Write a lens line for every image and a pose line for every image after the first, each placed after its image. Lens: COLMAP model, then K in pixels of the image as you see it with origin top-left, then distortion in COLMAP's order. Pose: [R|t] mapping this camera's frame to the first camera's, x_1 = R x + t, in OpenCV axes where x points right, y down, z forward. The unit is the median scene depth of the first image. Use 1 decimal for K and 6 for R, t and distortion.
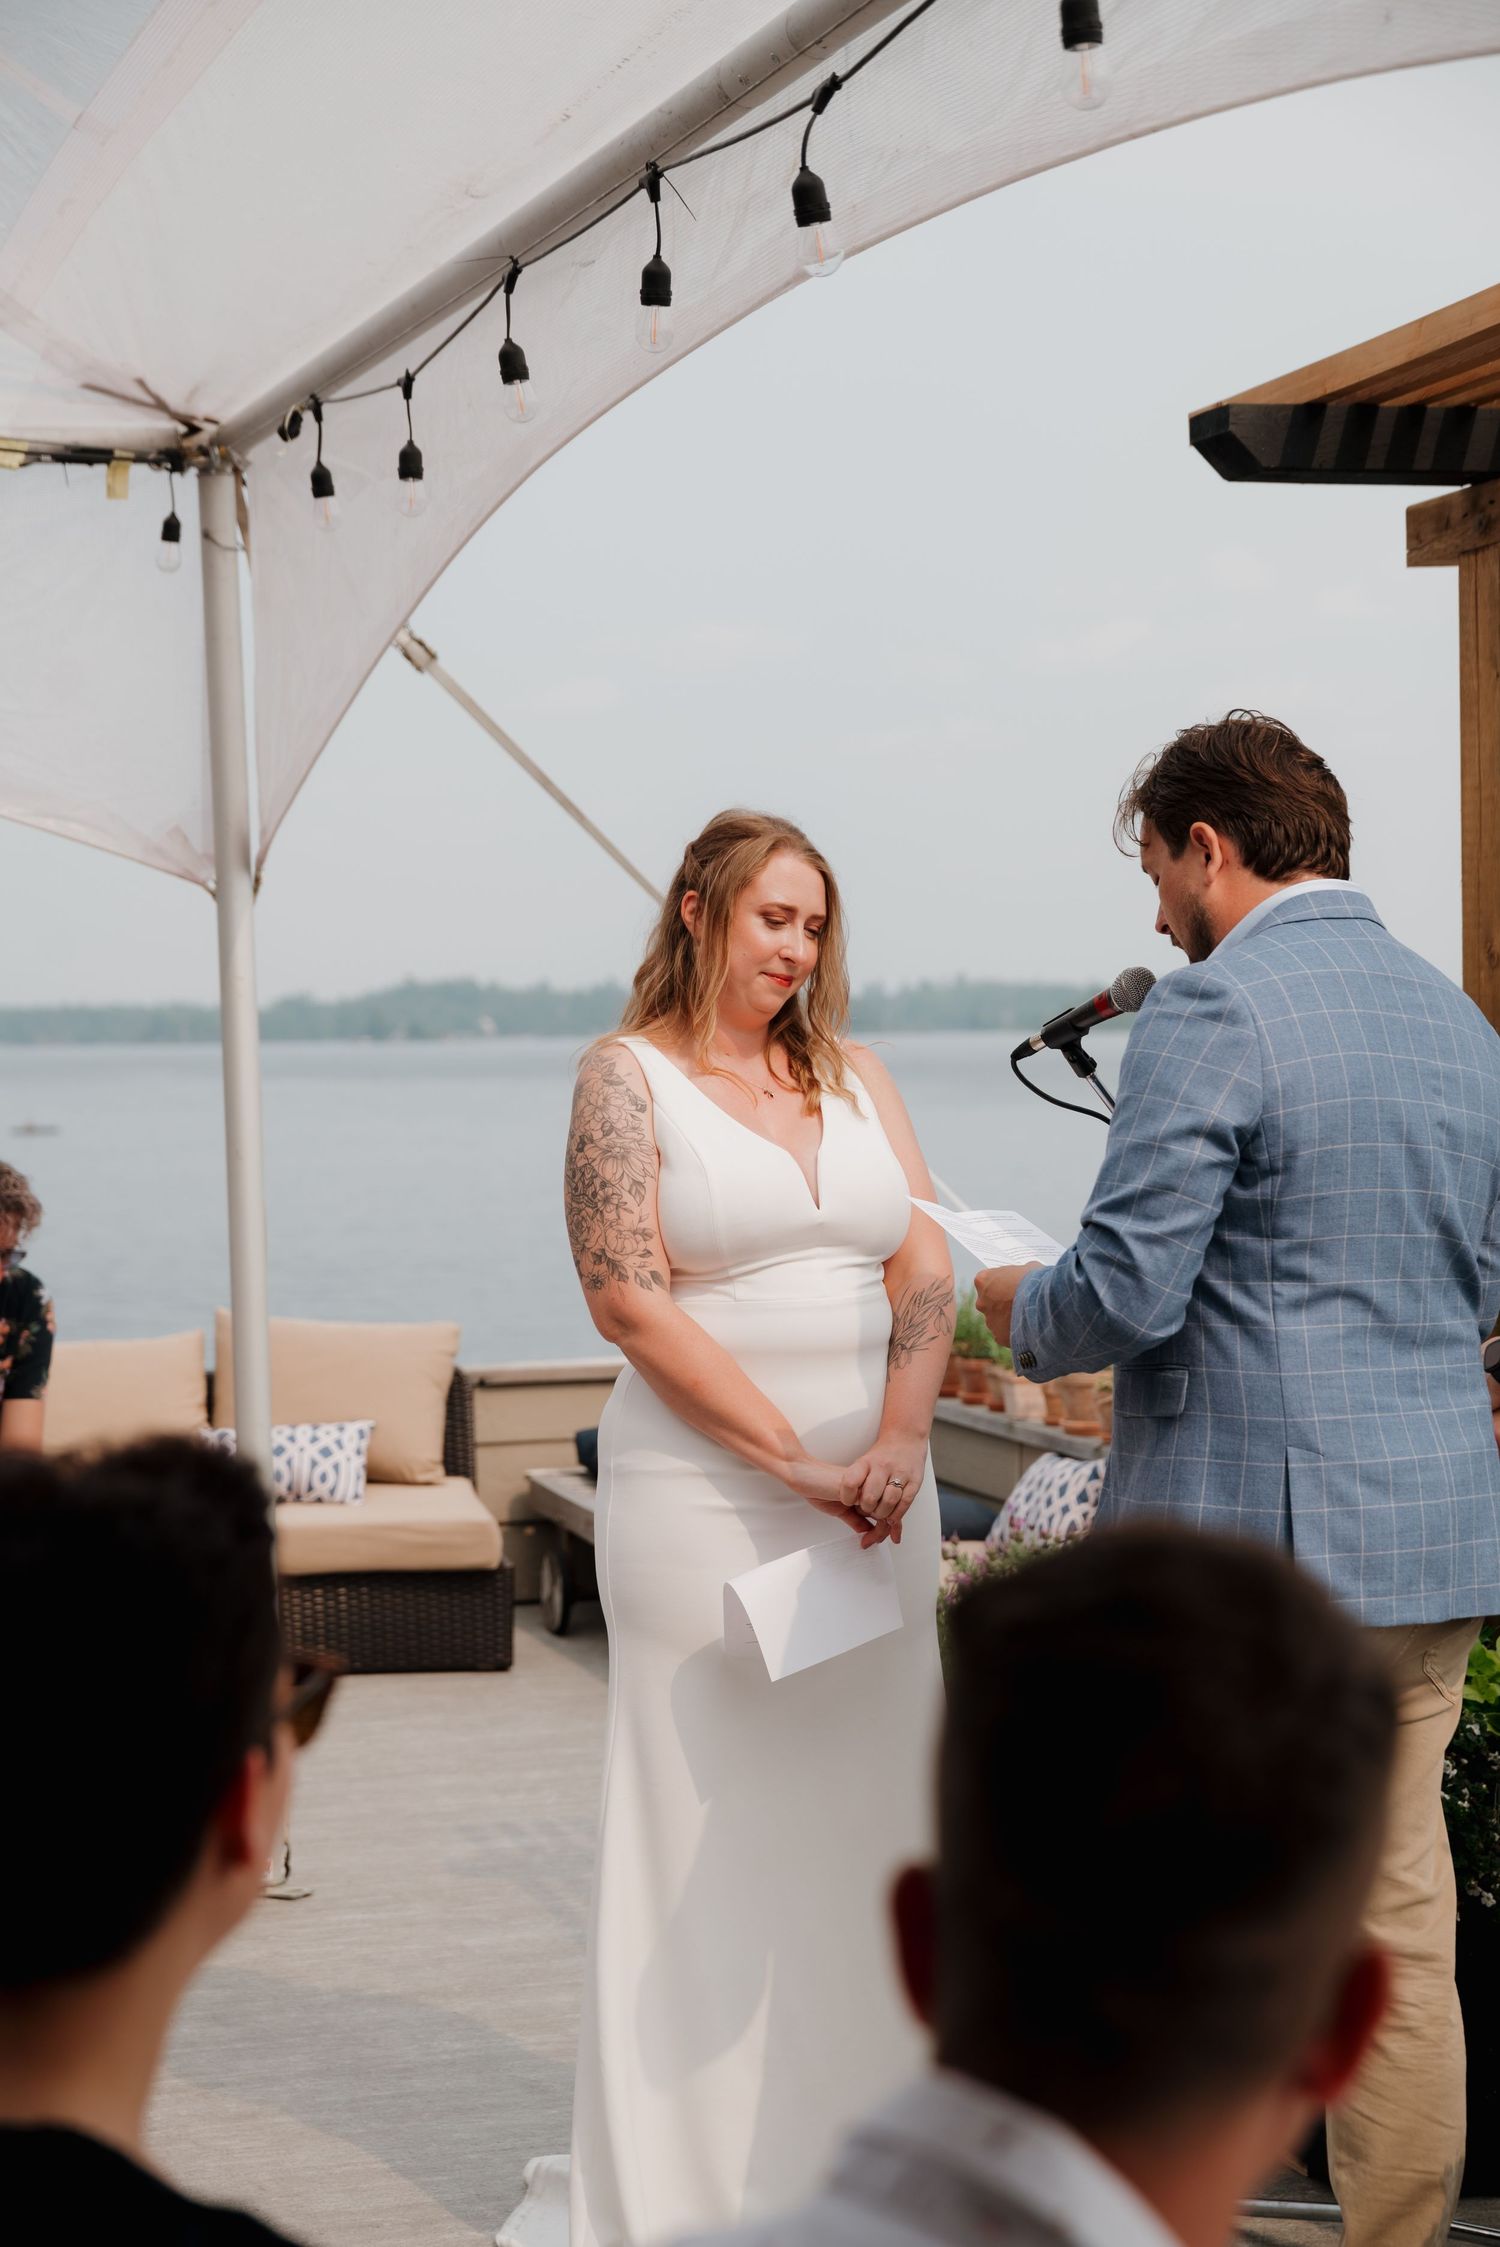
lens RADIAL K [[4219.0, 0, 749.0], [0, 4219.0, 1137.5], [0, 0, 1]] dist [0.279719, 0.000000]
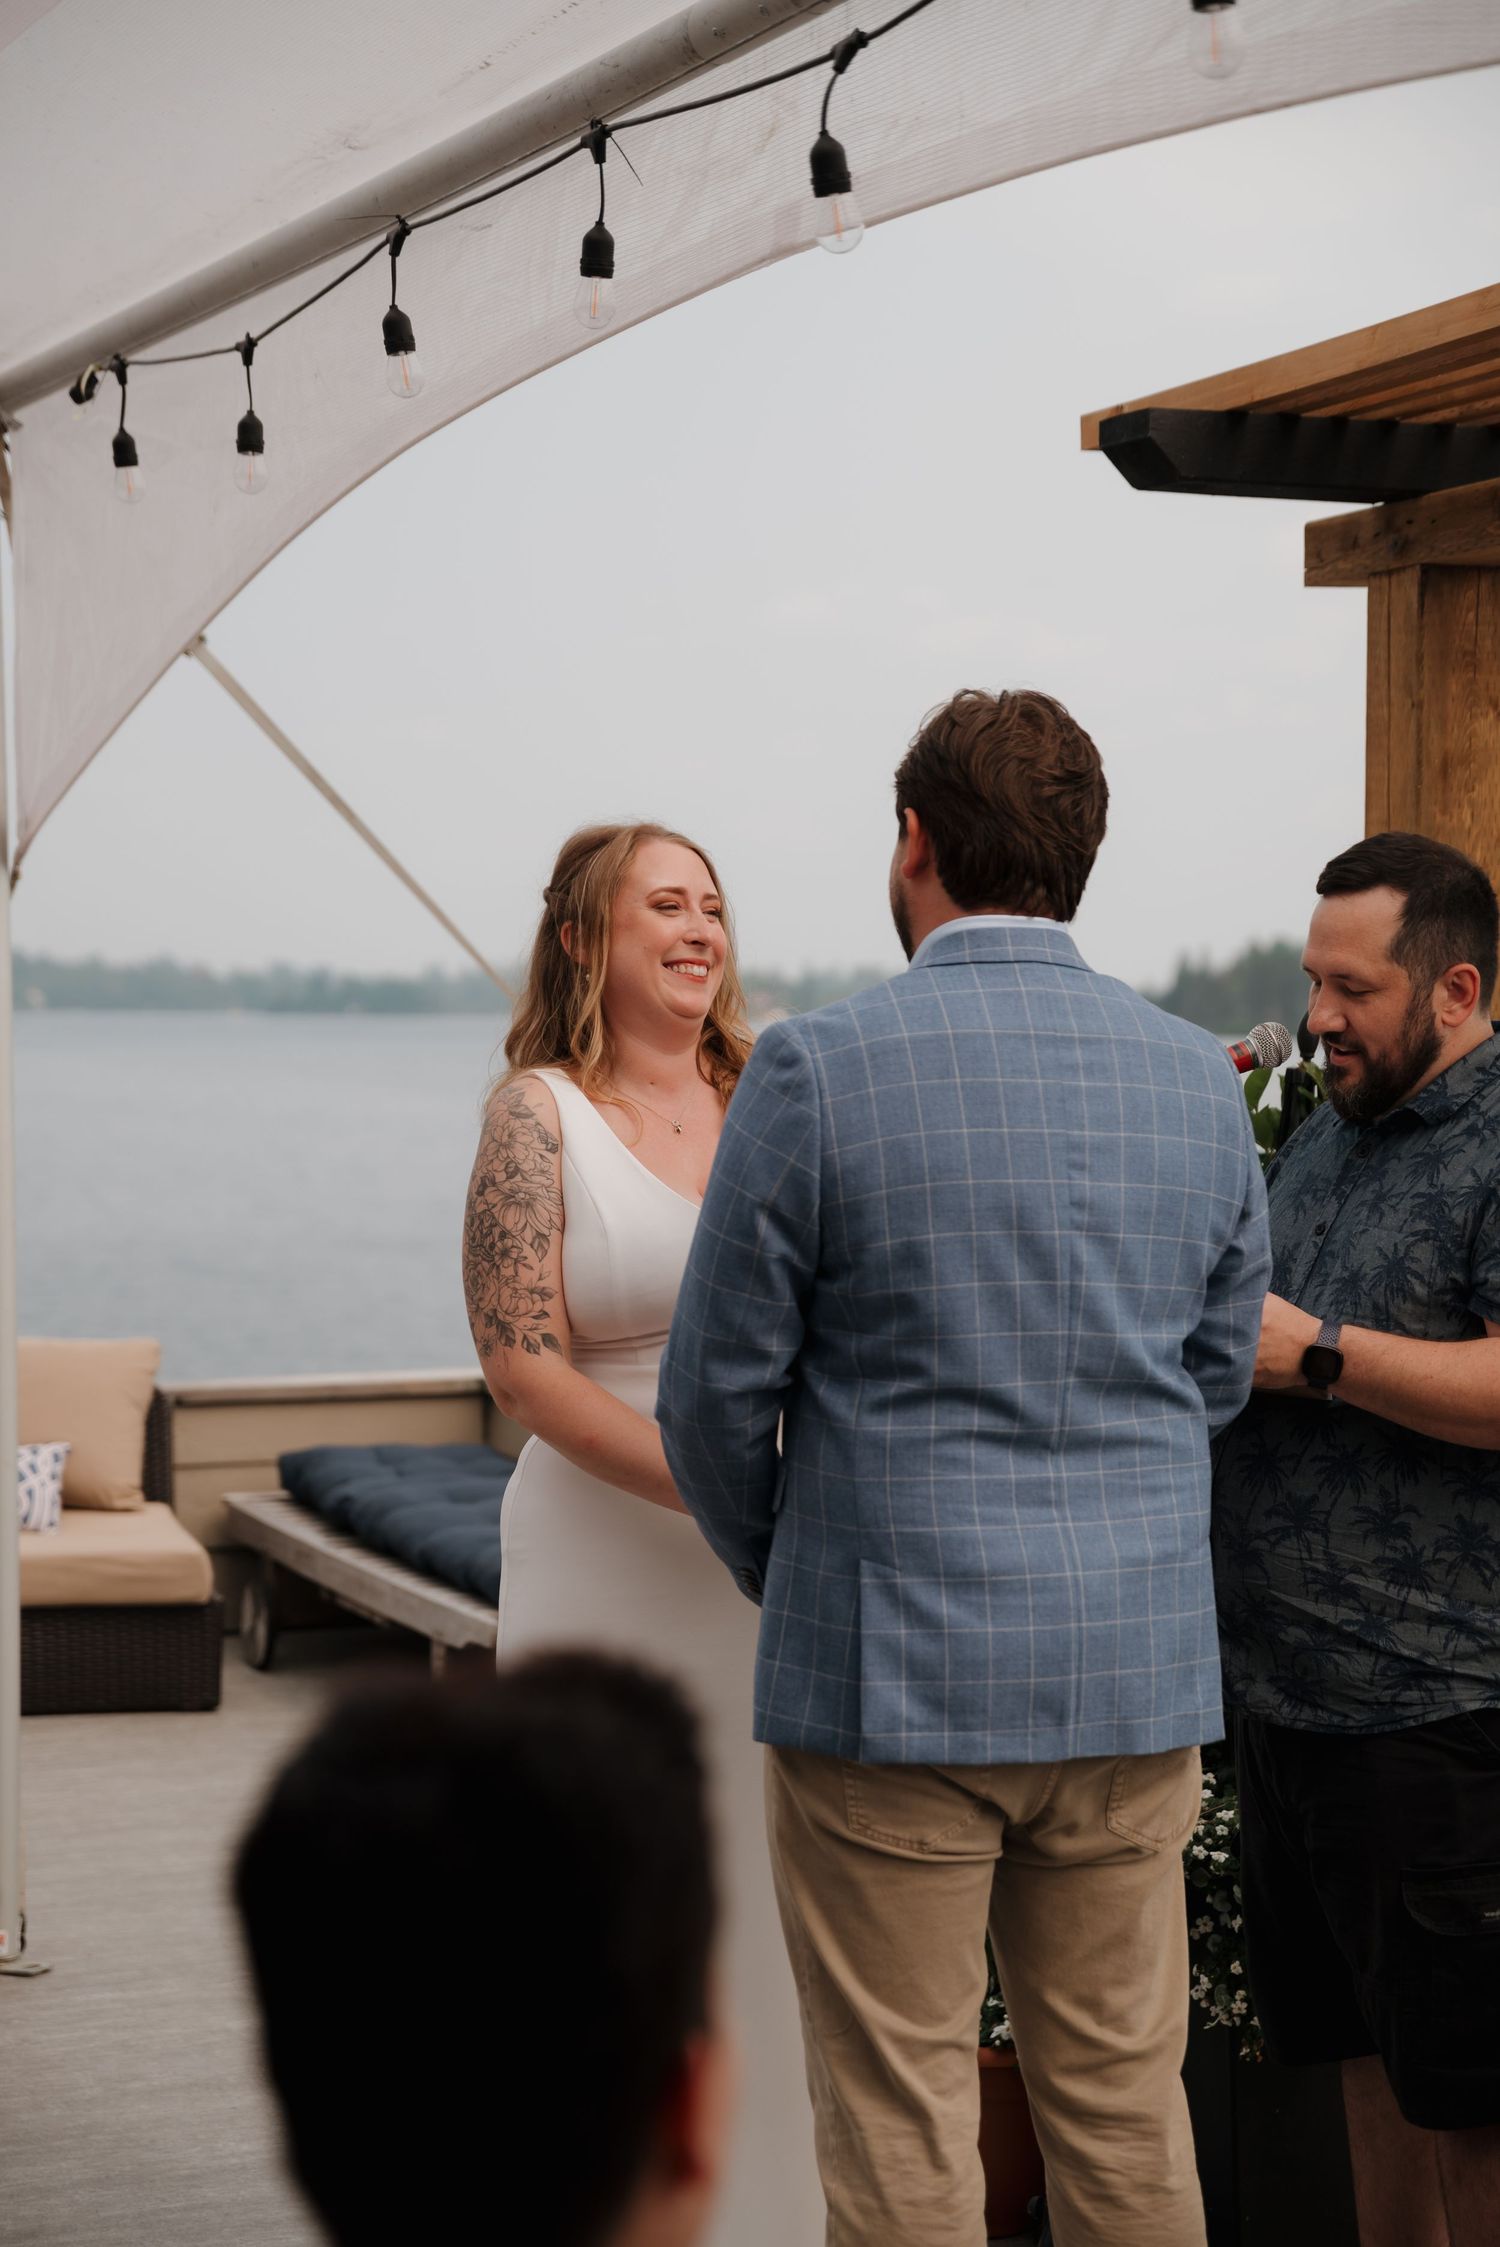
lens RADIAL K [[4219.0, 0, 752.0], [0, 4219.0, 1124.8], [0, 0, 1]] dist [0.279719, 0.000000]
pose [[0.993969, 0.019600, 0.107896, -0.070623], [-0.019693, 0.999806, -0.000207, -0.011453], [-0.107879, -0.001919, 0.994162, 0.072170]]
